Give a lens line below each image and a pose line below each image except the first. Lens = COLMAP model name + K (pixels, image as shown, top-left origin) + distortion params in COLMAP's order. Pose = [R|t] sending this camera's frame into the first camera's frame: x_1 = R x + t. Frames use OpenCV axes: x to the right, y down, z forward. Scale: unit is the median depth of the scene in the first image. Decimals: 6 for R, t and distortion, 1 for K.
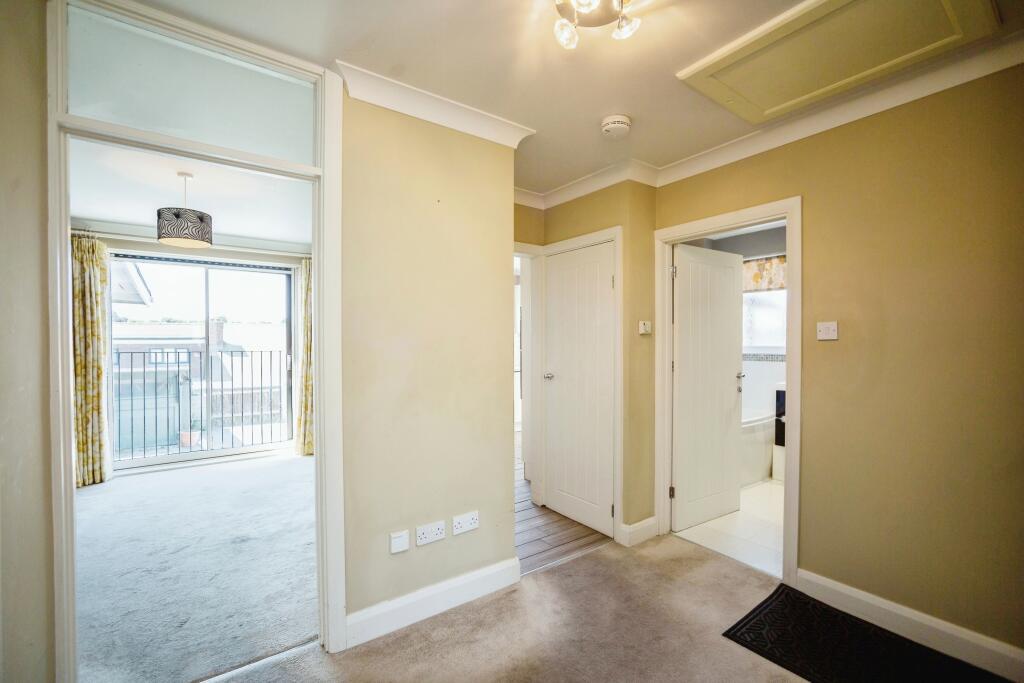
lens RADIAL K [[439.1, 0, 527.6], [0, 439.1, 335.3], [0, 0, 1]] dist [-0.033570, 0.011765]
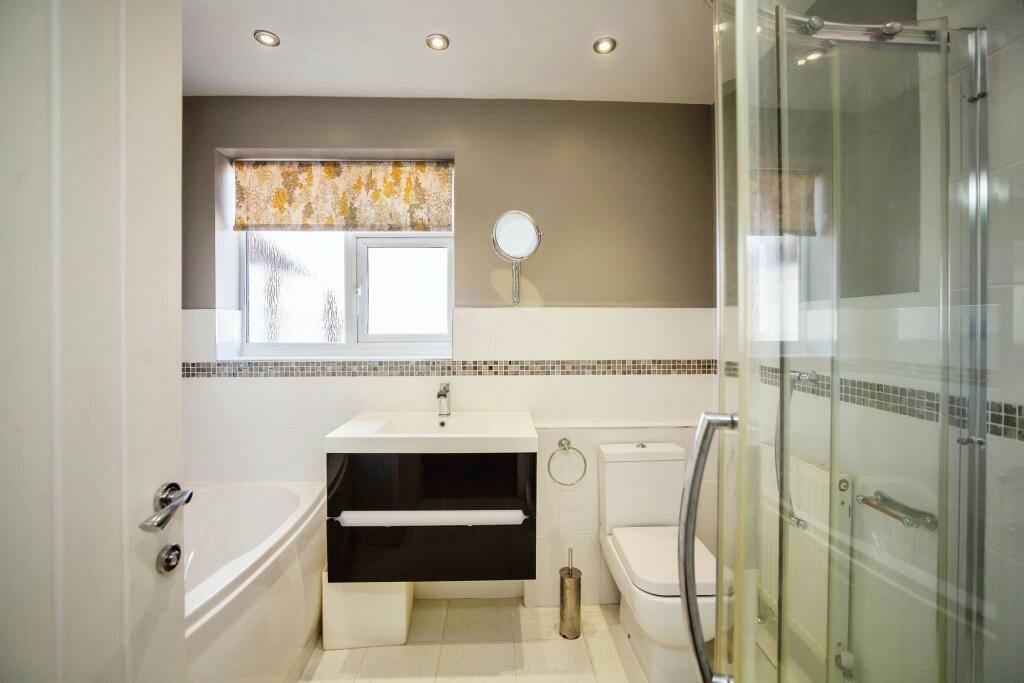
lens RADIAL K [[439.1, 0, 527.6], [0, 439.1, 335.3], [0, 0, 1]] dist [-0.033570, 0.011765]
pose [[0.554040, -0.011243, 0.832414, 0.382816], [0.002115, 0.999925, 0.012098, 0.017934], [-0.832488, -0.004942, 0.554022, 0.699673]]
